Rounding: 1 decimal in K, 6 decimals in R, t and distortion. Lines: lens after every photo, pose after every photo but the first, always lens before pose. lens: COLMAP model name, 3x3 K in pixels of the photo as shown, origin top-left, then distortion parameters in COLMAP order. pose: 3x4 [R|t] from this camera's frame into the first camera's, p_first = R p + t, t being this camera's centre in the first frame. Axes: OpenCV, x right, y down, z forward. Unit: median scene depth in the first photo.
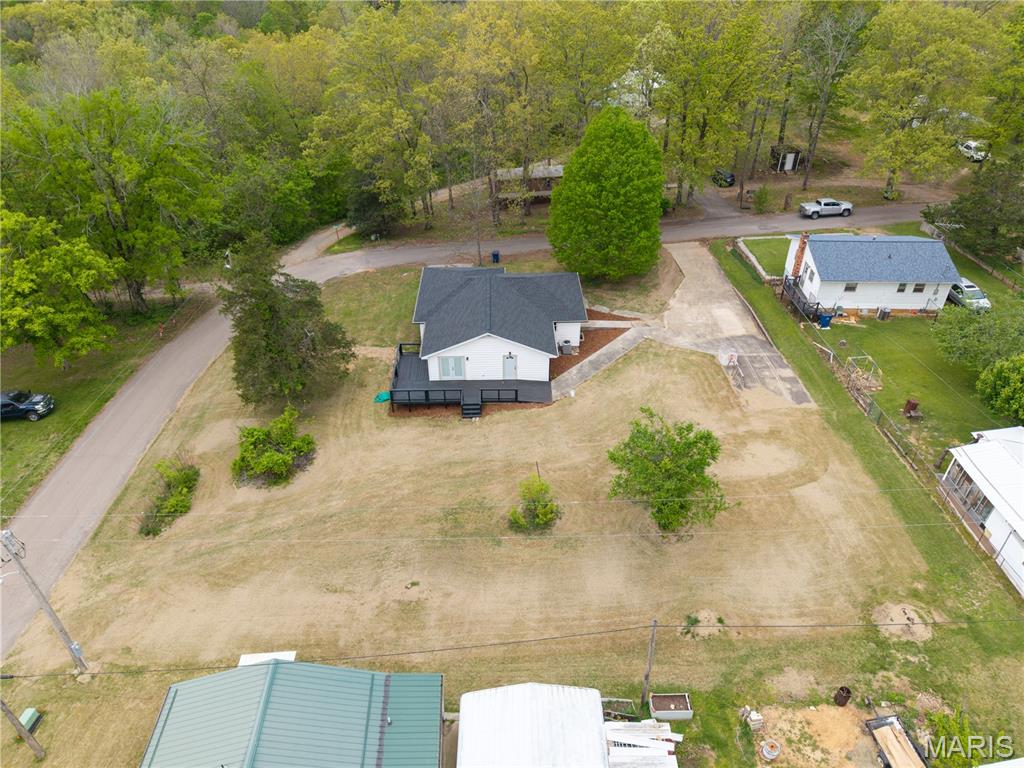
lens RADIAL K [[684.3, 0, 512.0], [0, 684.3, 384.0], [0, 0, 1]] dist [0.064938, -0.095653]
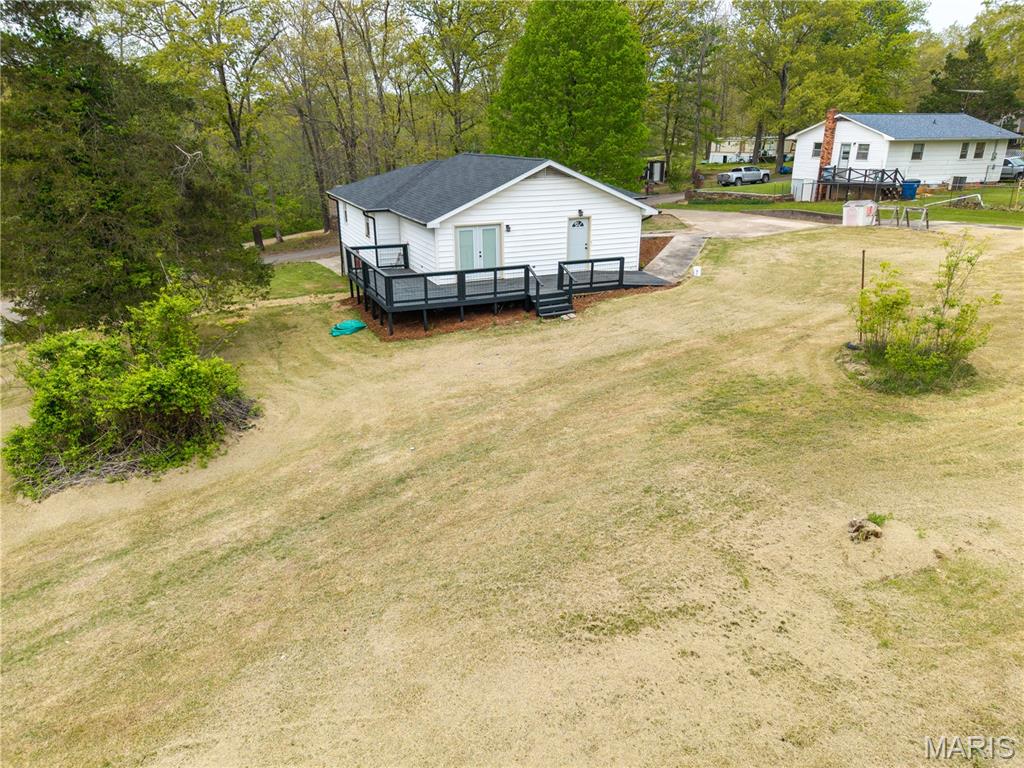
lens RADIAL K [[688.9, 0, 512.0], [0, 688.9, 384.0], [0, 0, 1]] dist [0.011234, -0.008919]
pose [[0.924381, -0.133488, 0.357352, -0.275067], [0.220271, 0.951603, -0.214317, 0.195587], [-0.311449, 0.276825, 0.909048, 0.573642]]
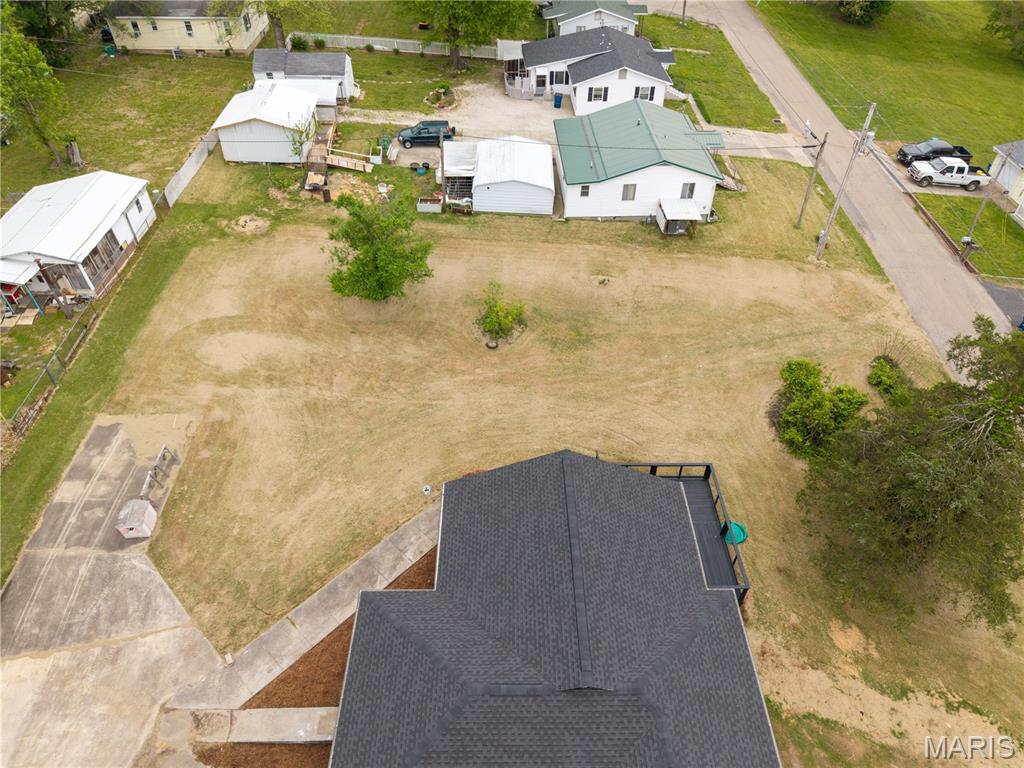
lens RADIAL K [[688.9, 0, 512.0], [0, 688.9, 384.0], [0, 0, 1]] dist [0.011234, -0.008919]
pose [[-0.999886, -0.013590, 0.006586, 0.007441], [0.003595, 0.209351, 0.977834, -0.646994], [-0.014668, 0.977746, -0.209278, 1.065671]]
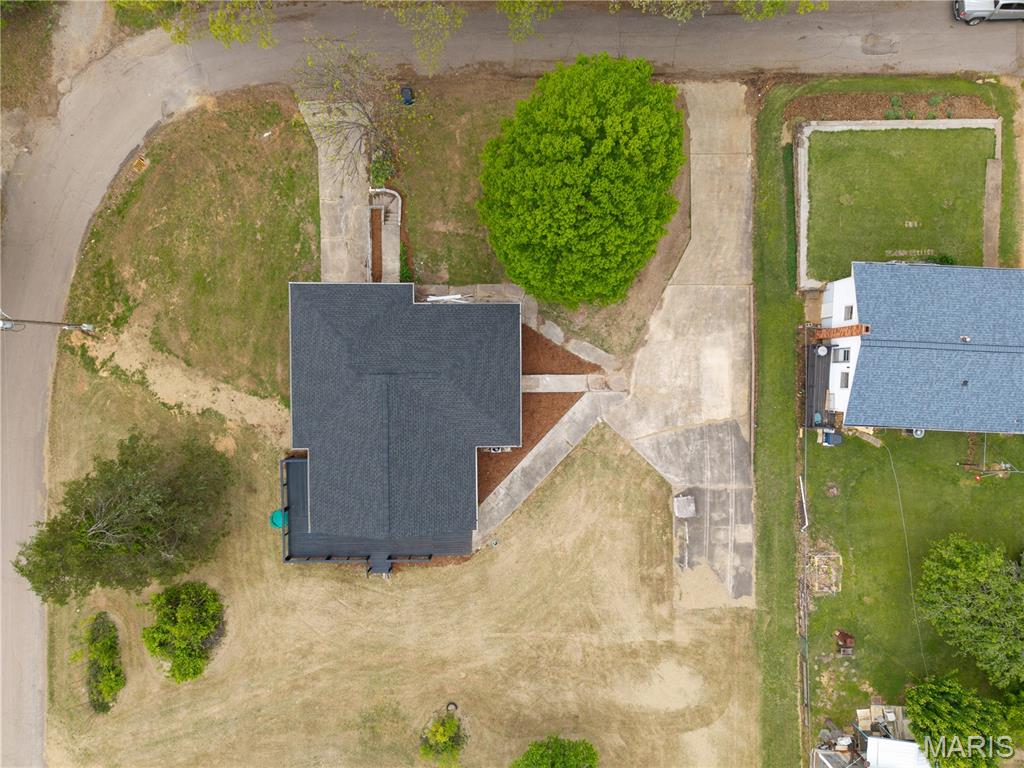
lens RADIAL K [[680.2, 0, 512.0], [0, 680.2, 386.0], [0, 0, 1]] dist [0.011768, -0.005980]
pose [[0.999927, 0.011890, 0.002220, 0.109507], [-0.008444, 0.554869, 0.831895, -0.845386], [0.008660, -0.831852, 0.554929, 0.705905]]
